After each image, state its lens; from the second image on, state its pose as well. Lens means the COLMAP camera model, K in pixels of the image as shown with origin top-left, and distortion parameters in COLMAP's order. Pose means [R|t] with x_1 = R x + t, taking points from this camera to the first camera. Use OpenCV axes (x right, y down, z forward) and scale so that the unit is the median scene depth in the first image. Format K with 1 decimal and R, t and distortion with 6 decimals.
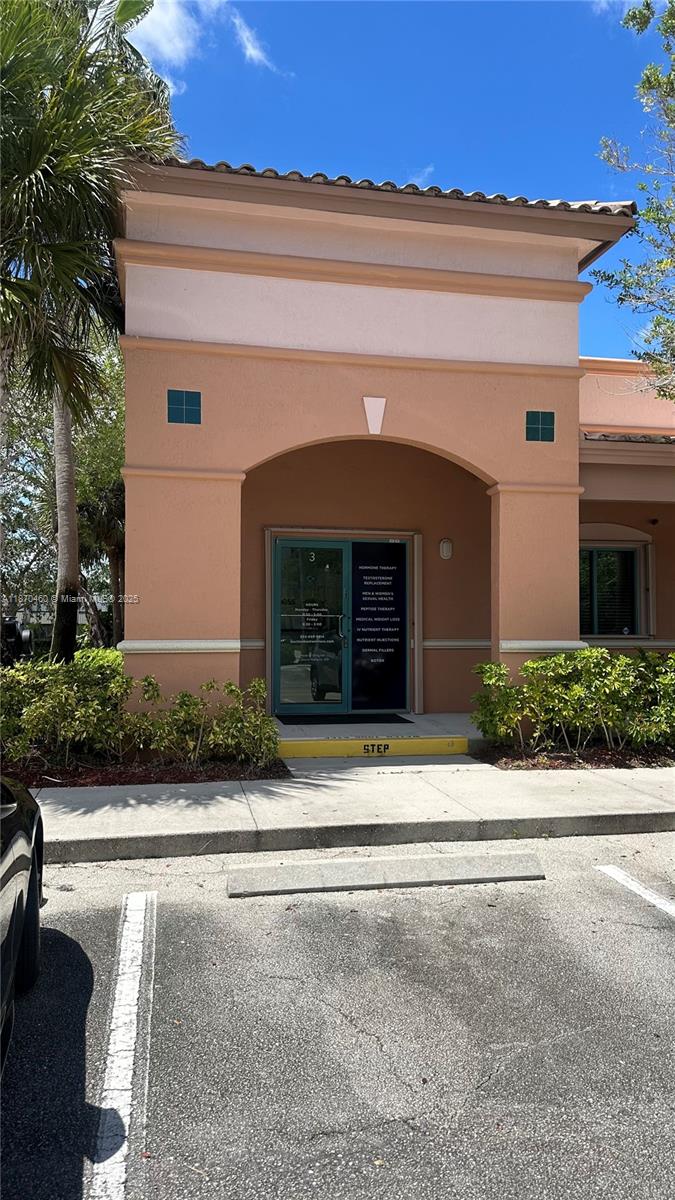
lens RADIAL K [[826.4, 0, 337.5], [0, 826.4, 600.0], [0, 0, 1]] dist [0.166514, -0.321831]
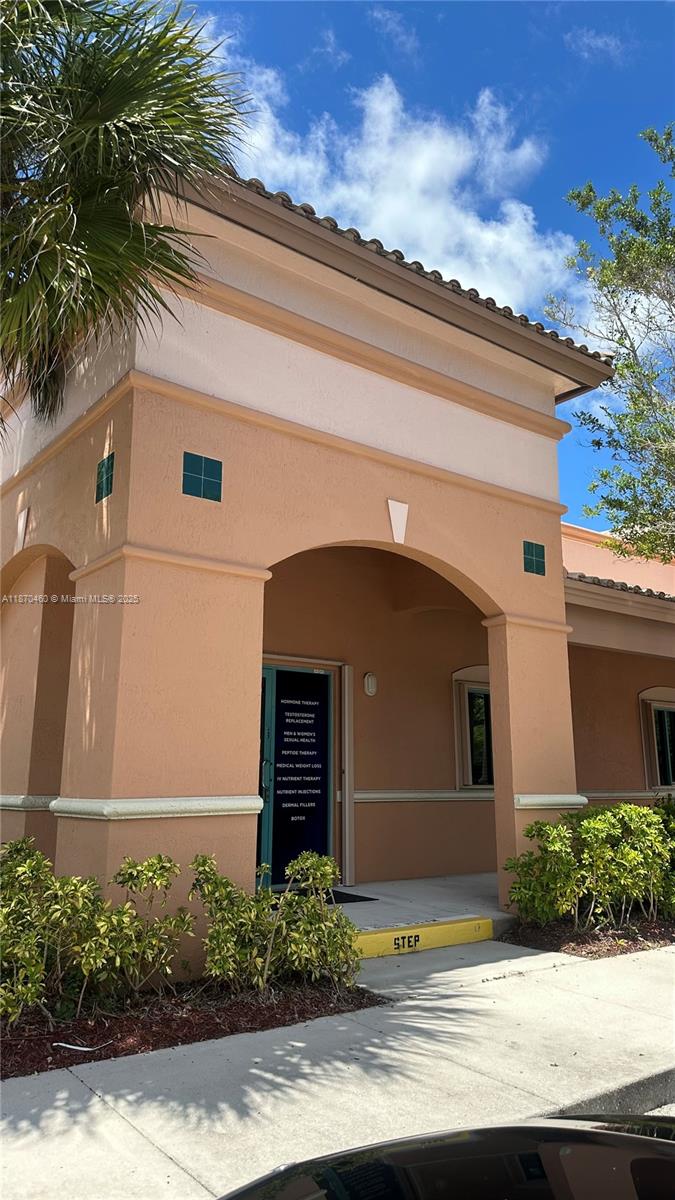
lens RADIAL K [[826.4, 0, 337.5], [0, 826.4, 600.0], [0, 0, 1]] dist [0.166514, -0.321831]
pose [[0.901307, 0.092411, 0.423208, -0.352123], [-0.019765, 0.984736, -0.172931, 0.004024], [-0.432729, 0.147499, 0.889376, 0.278879]]
